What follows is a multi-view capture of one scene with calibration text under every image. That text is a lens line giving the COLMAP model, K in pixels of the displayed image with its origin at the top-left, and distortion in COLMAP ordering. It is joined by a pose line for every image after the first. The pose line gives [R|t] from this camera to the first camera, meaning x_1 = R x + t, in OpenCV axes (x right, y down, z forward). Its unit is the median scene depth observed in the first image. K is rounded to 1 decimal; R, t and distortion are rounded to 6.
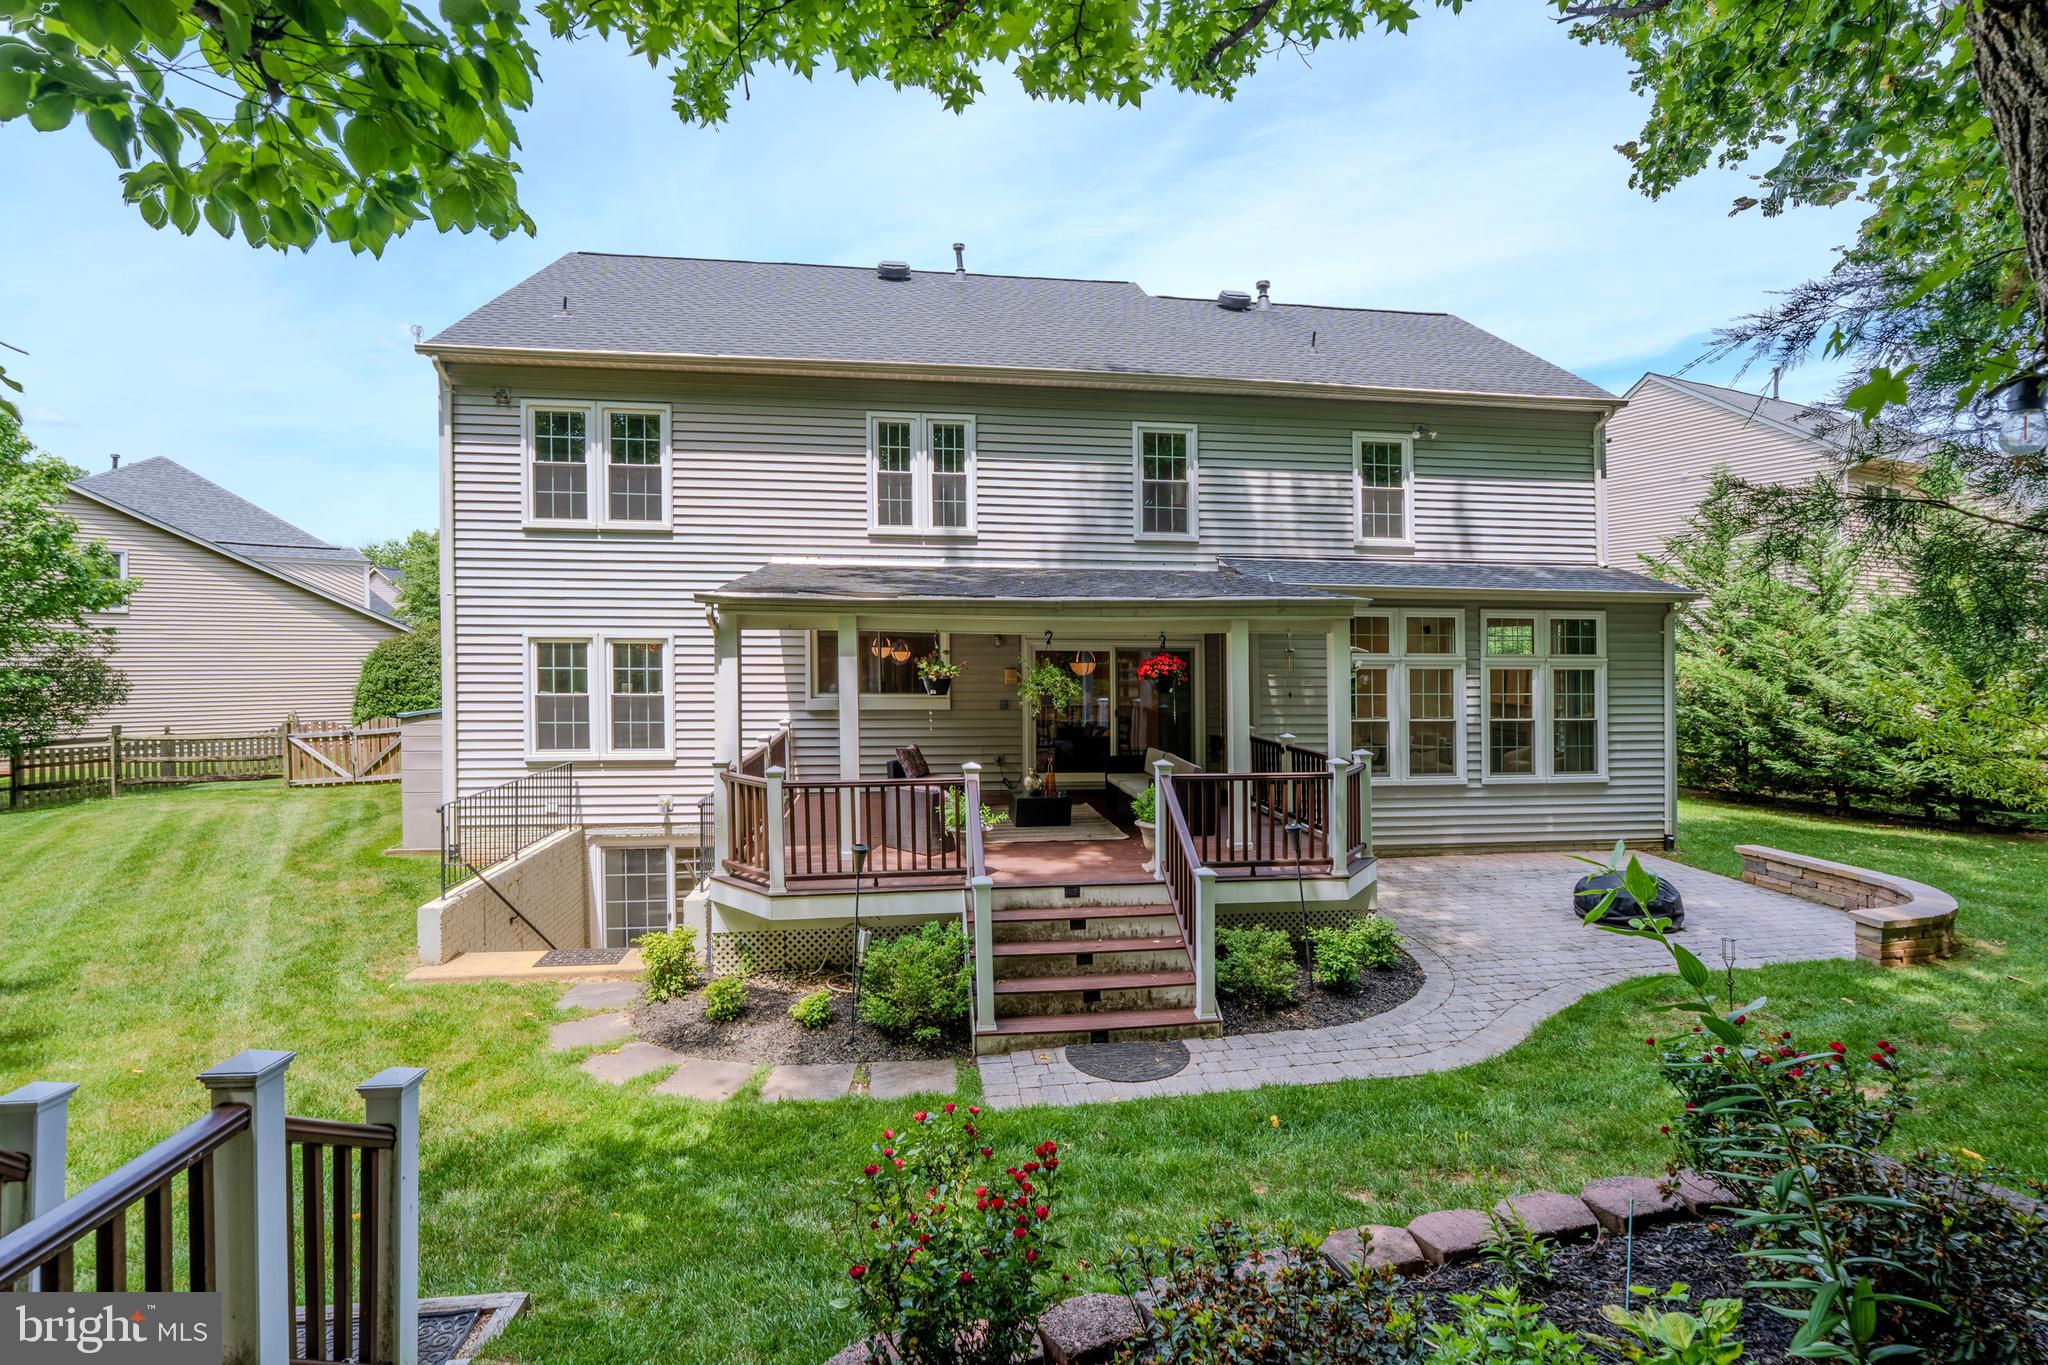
lens RADIAL K [[900.6, 0, 1017.2], [0, 900.6, 645.3], [0, 0, 1]] dist [-0.017362, -0.000210]
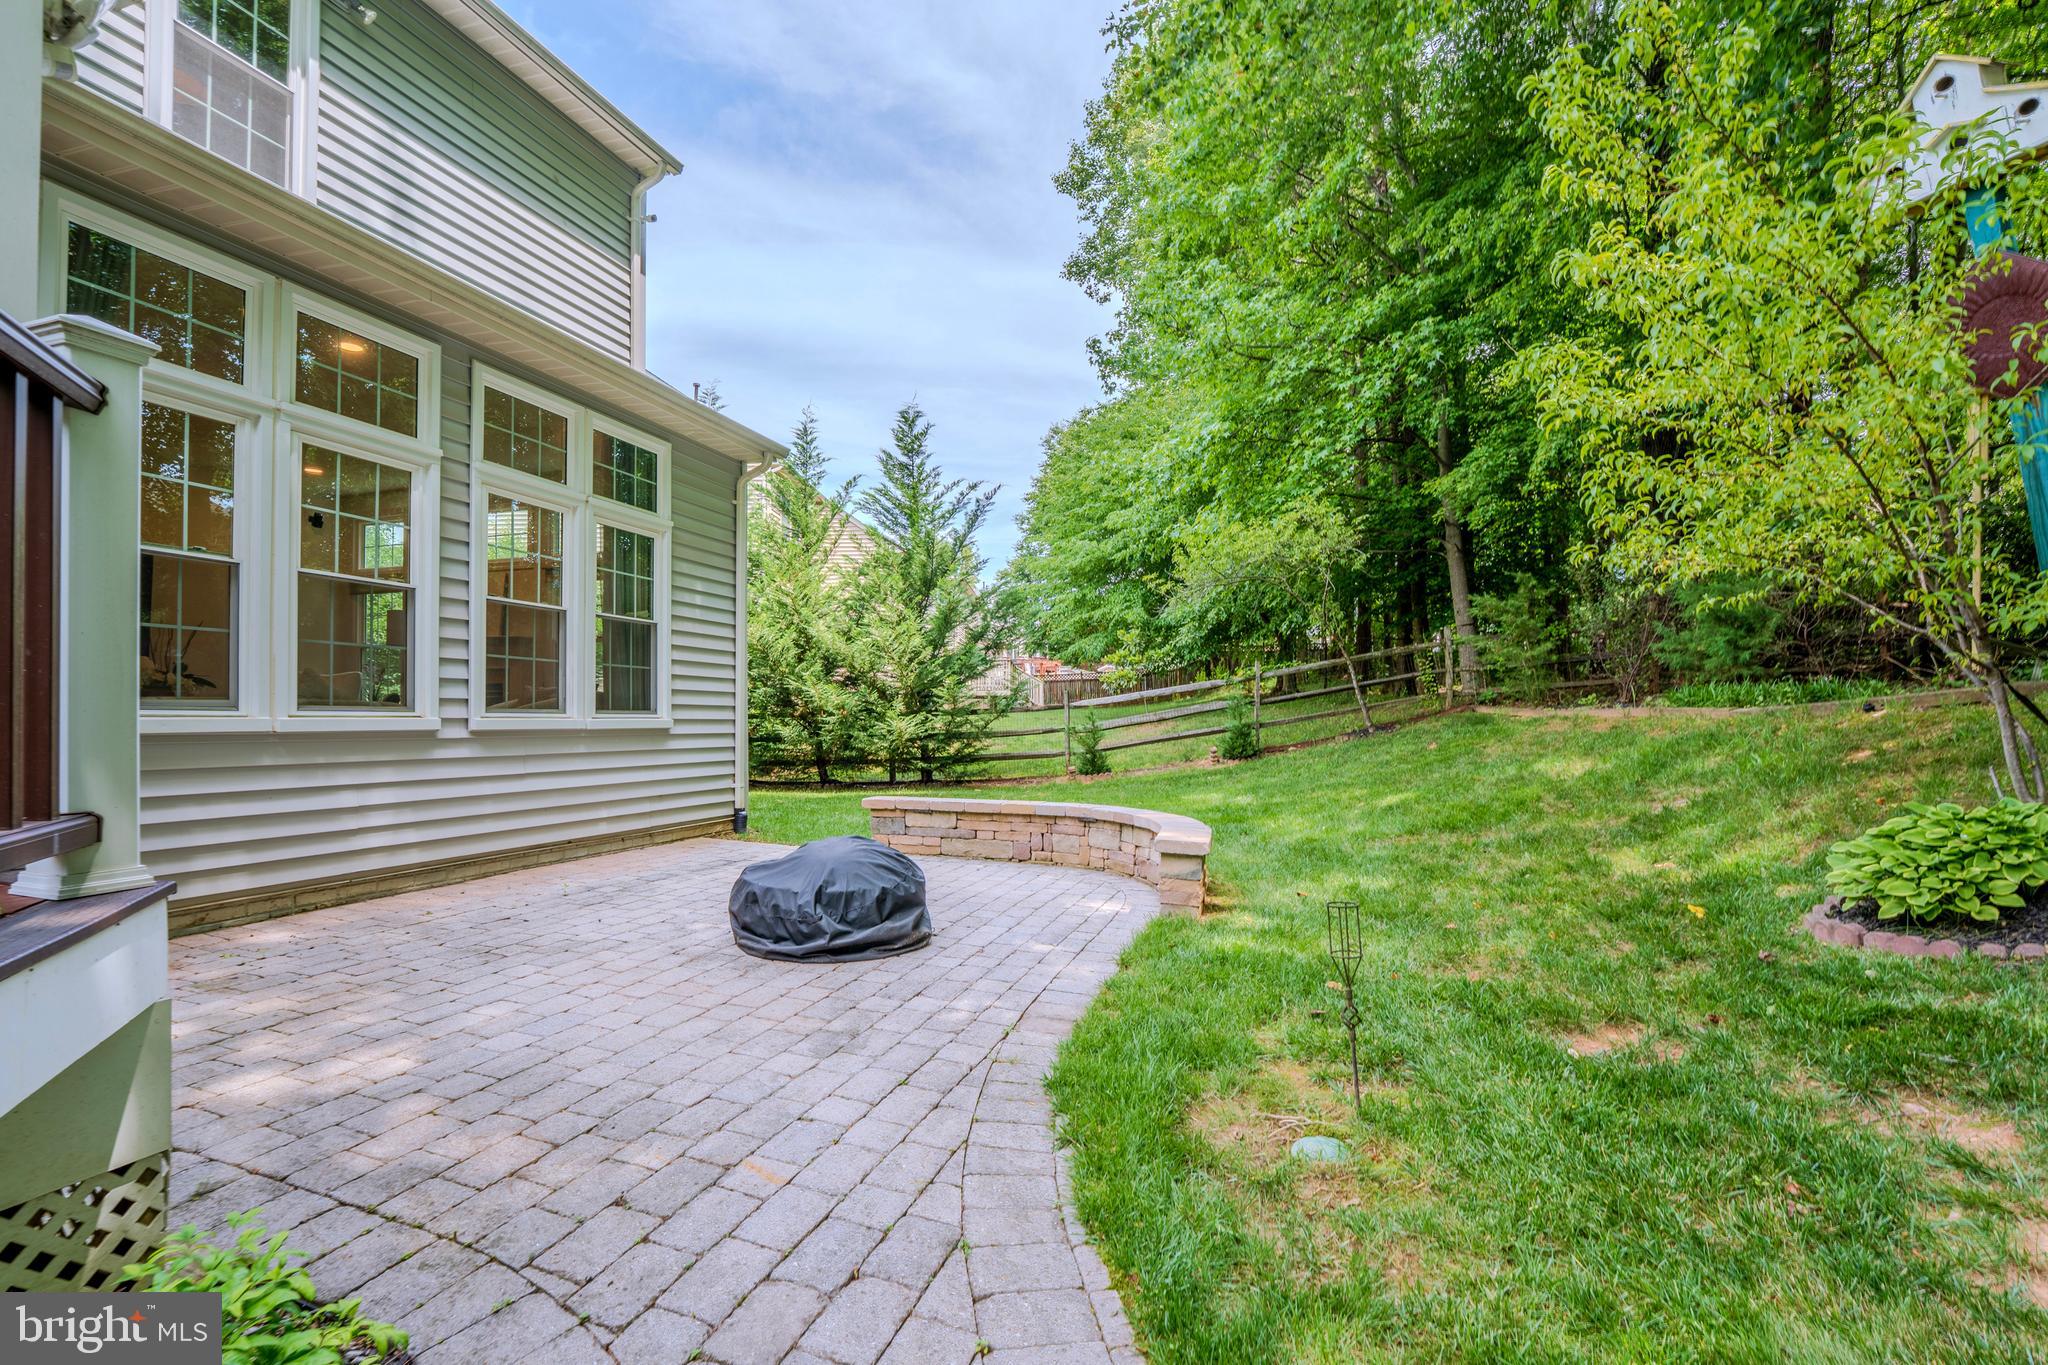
lens RADIAL K [[900.6, 0, 975.3], [0, 900.6, 704.4], [0, 0, 1]] dist [-0.017362, -0.000210]
pose [[0.465442, 0.014626, 0.884957, 0.223068], [-0.007447, 0.999893, -0.012609, 0.142706], [-0.885047, -0.000722, 0.465501, 0.538044]]
